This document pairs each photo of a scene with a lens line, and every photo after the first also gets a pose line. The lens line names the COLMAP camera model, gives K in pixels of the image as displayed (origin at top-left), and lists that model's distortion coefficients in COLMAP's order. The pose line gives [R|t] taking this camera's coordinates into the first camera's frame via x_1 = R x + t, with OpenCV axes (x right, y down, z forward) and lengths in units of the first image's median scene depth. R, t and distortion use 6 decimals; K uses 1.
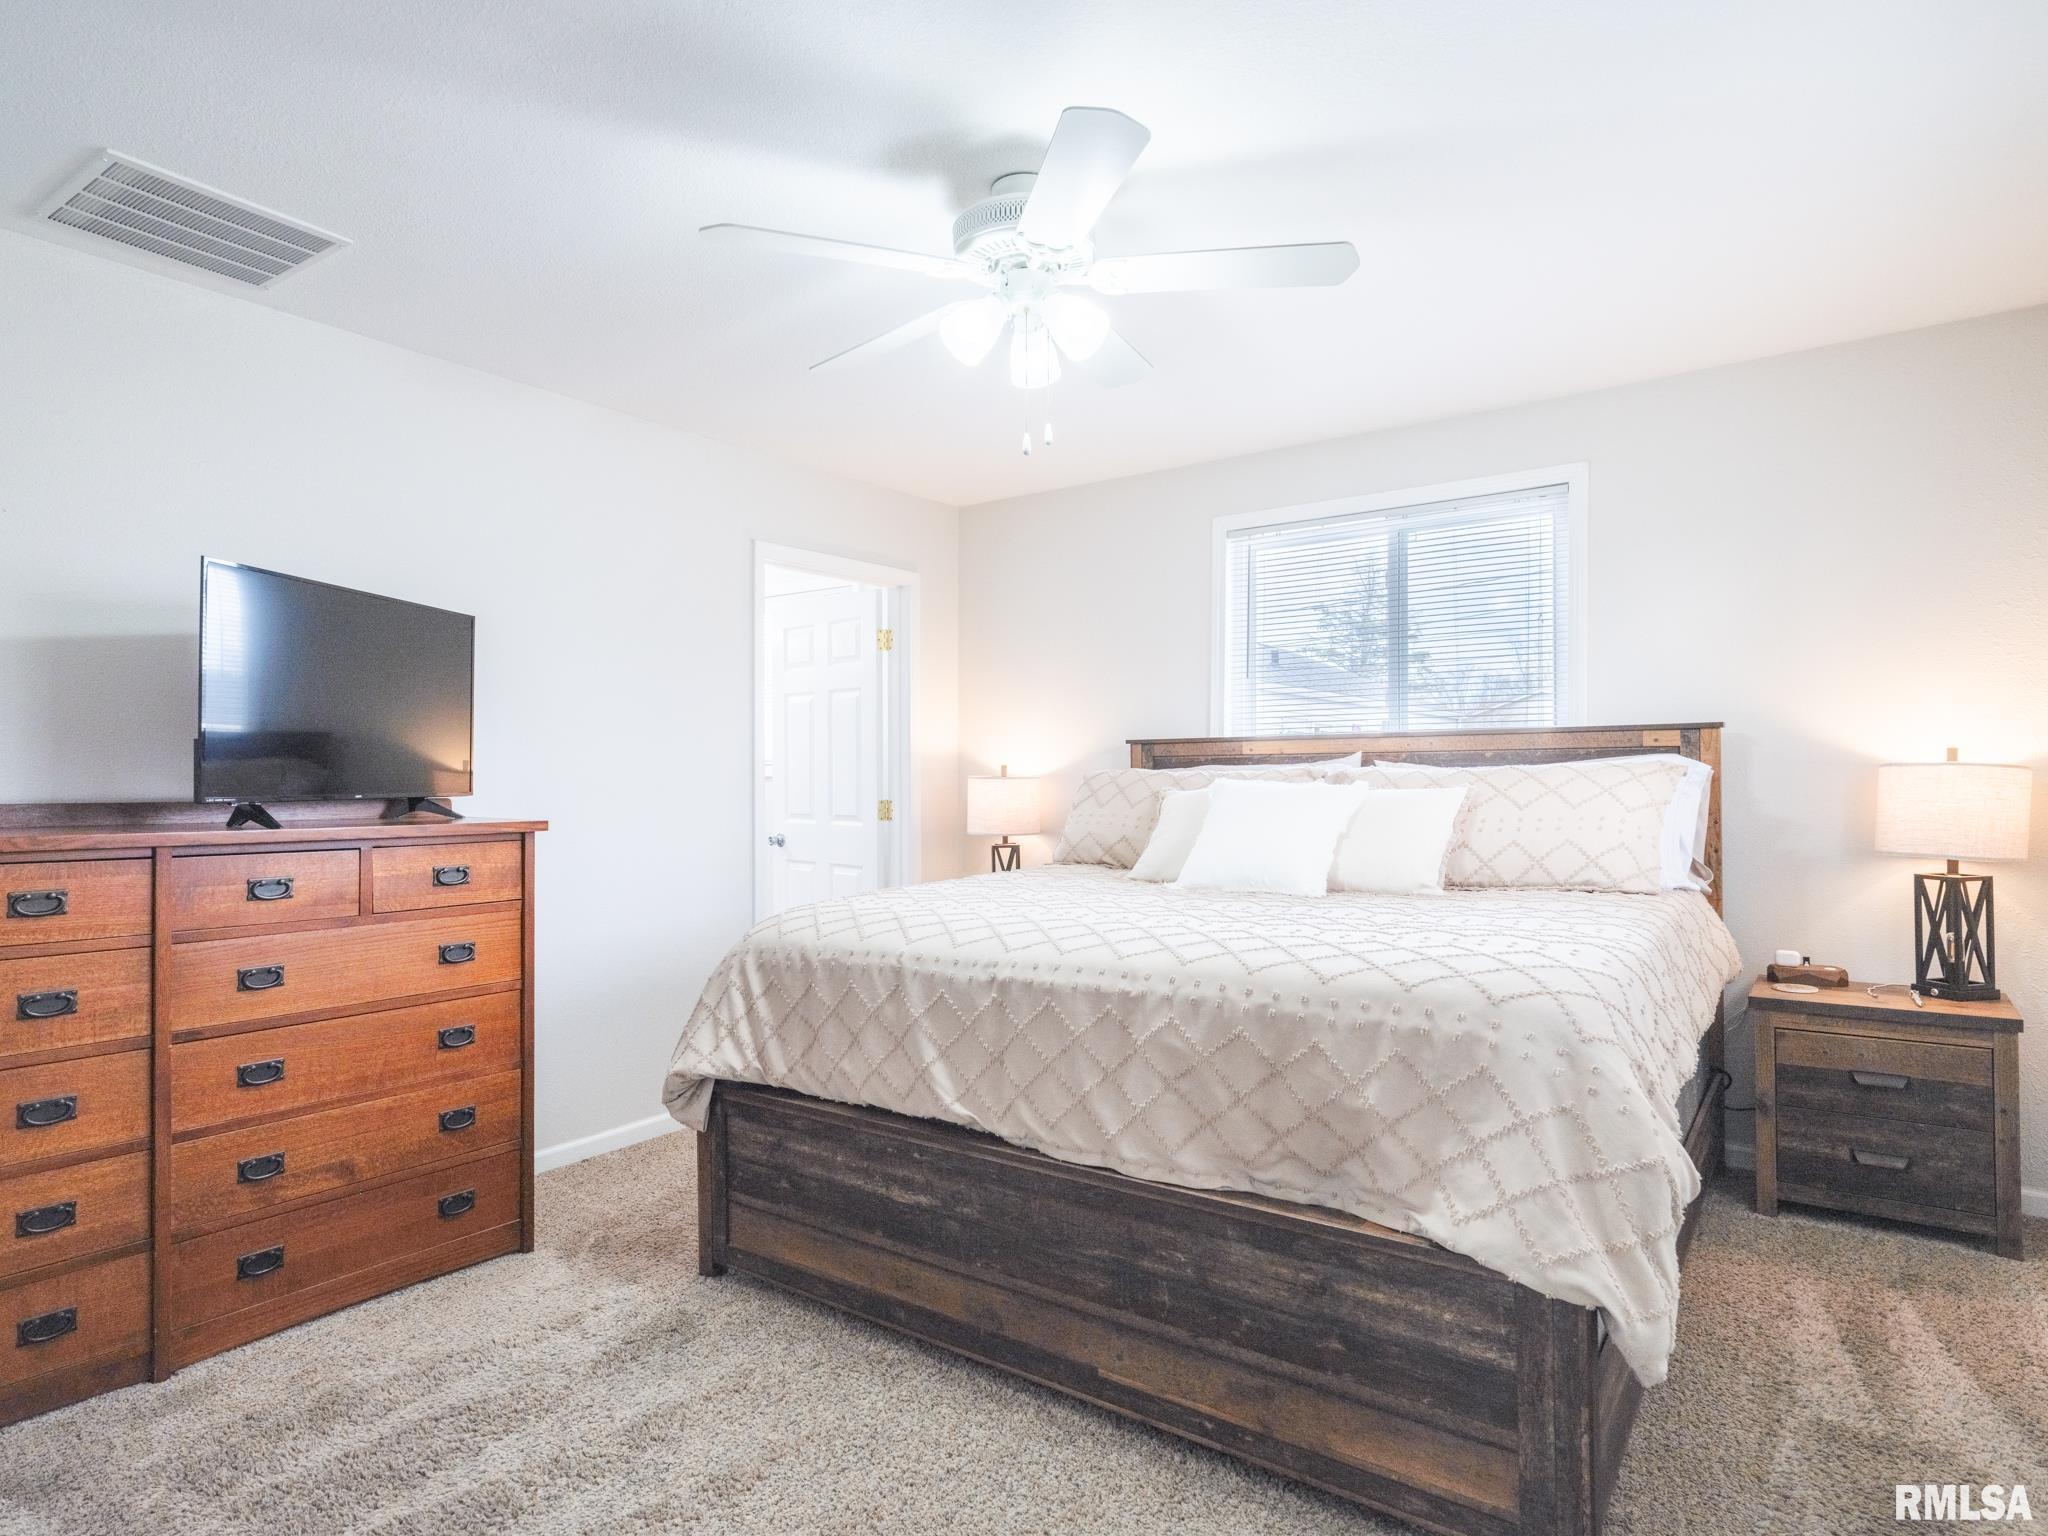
lens RADIAL K [[1122.4, 0, 968.3], [0, 1122.4, 770.8], [0, 0, 1]] dist [0.000794, -0.001767]
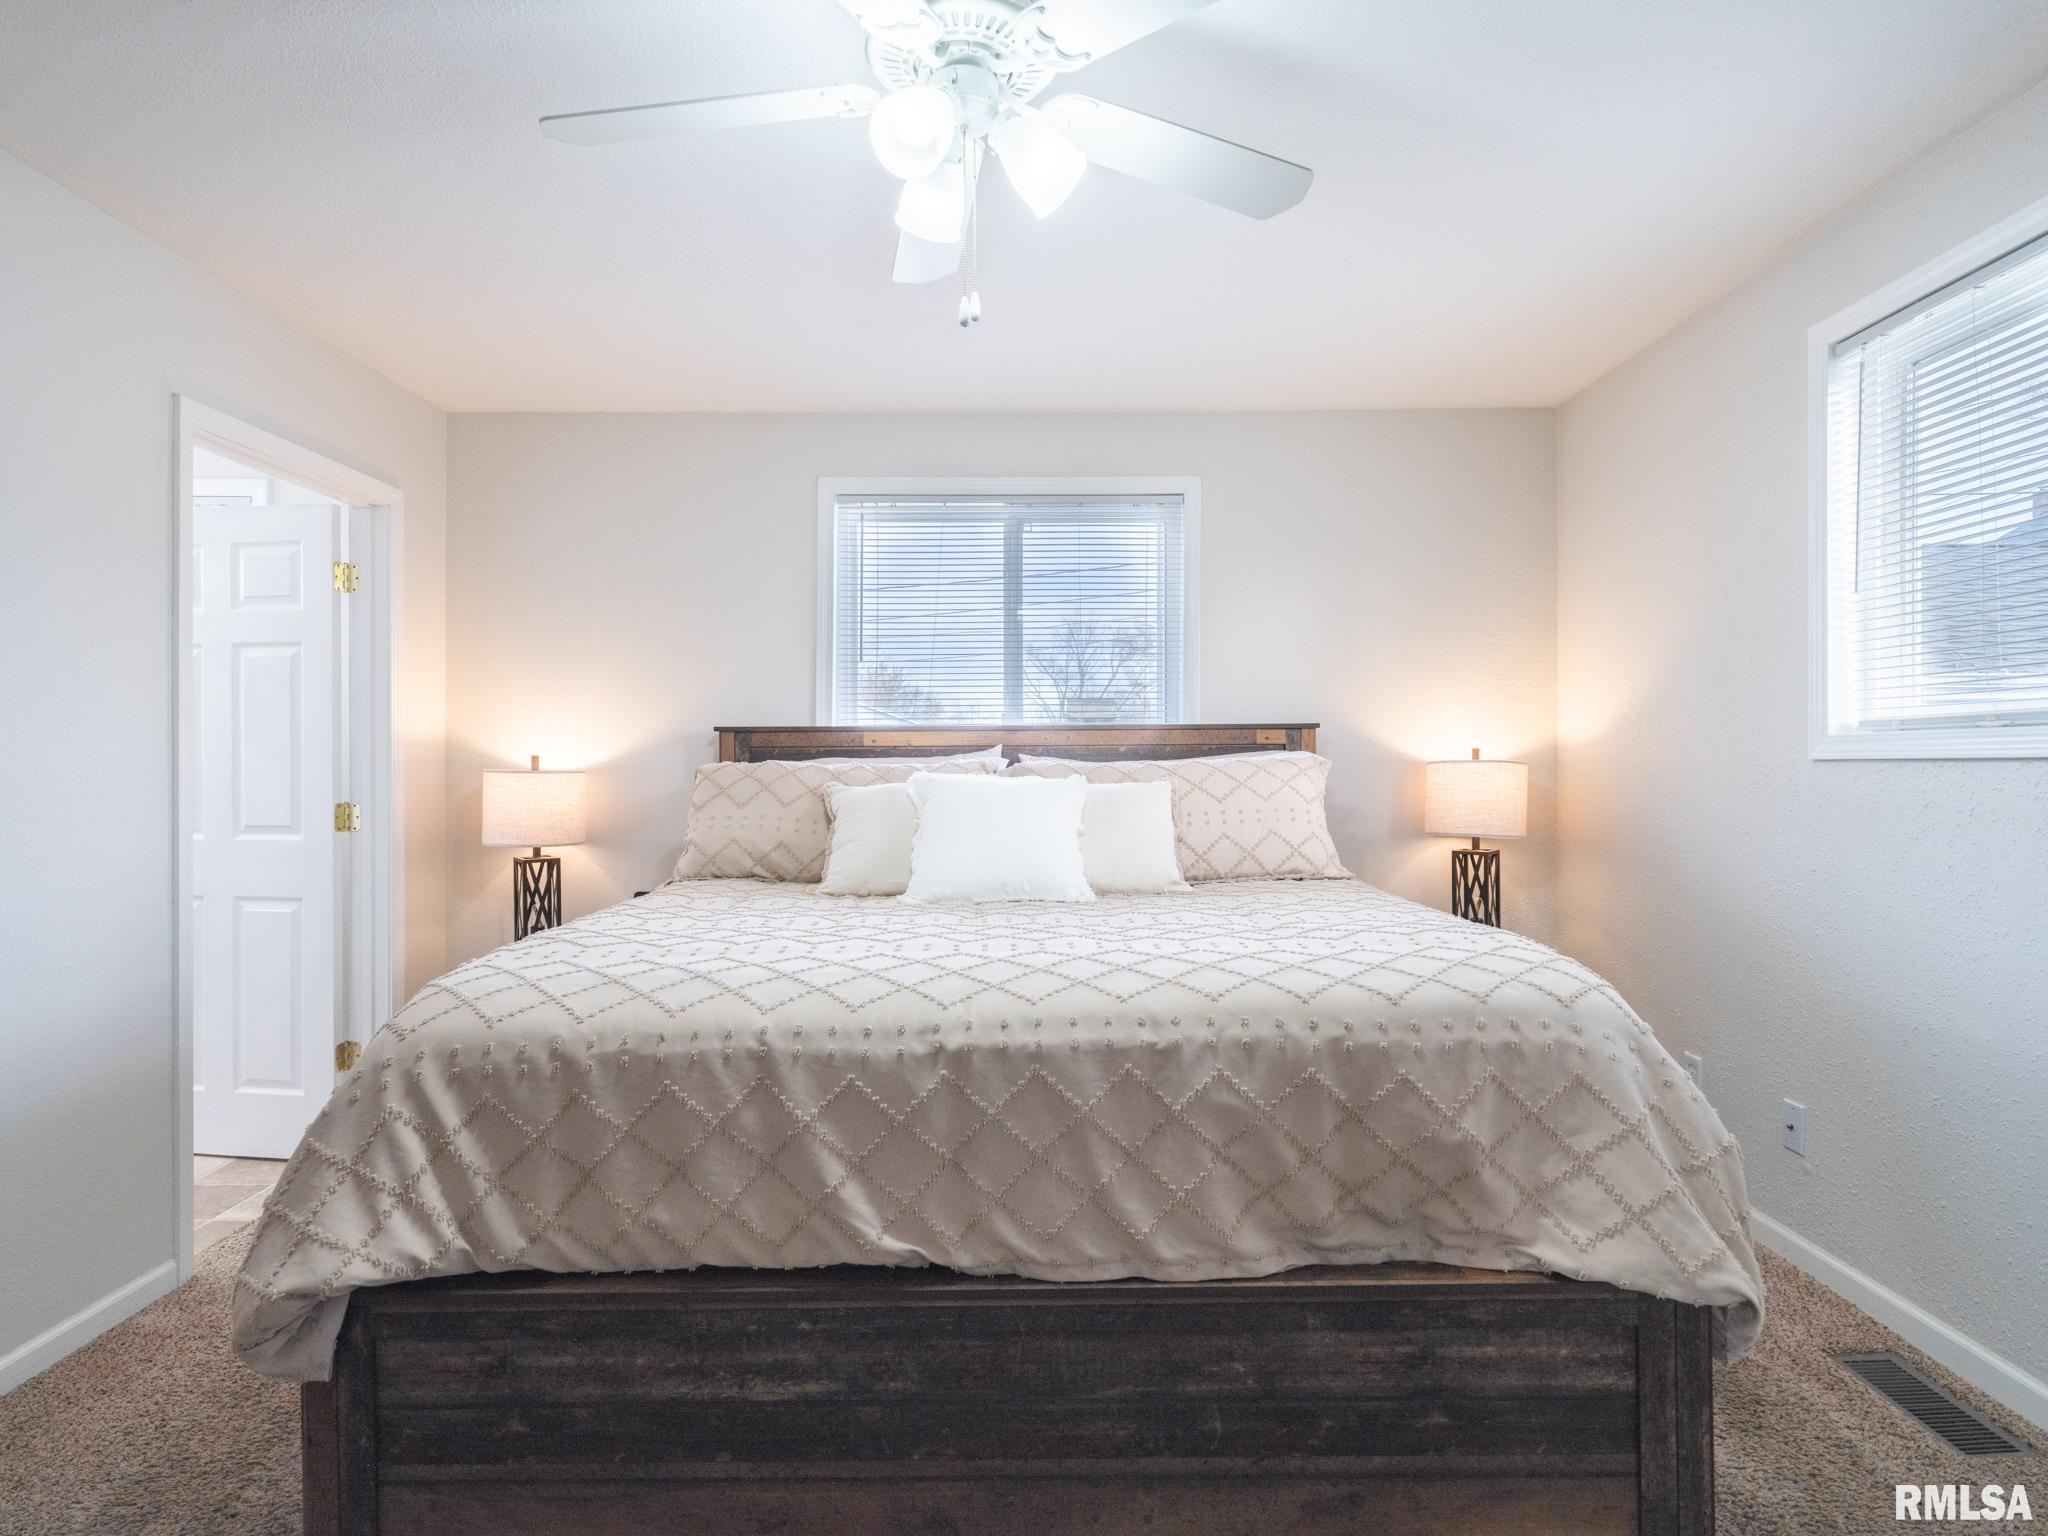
lens RADIAL K [[1122.4, 0, 1023.9], [0, 1122.4, 768.7], [0, 0, 1]] dist [0.000794, -0.001767]
pose [[0.800000, 0.004069, 0.599987, -0.321246], [-0.004547, 0.999989, -0.000720, 0.006167], [-0.599983, -0.002152, 0.800010, 0.350826]]
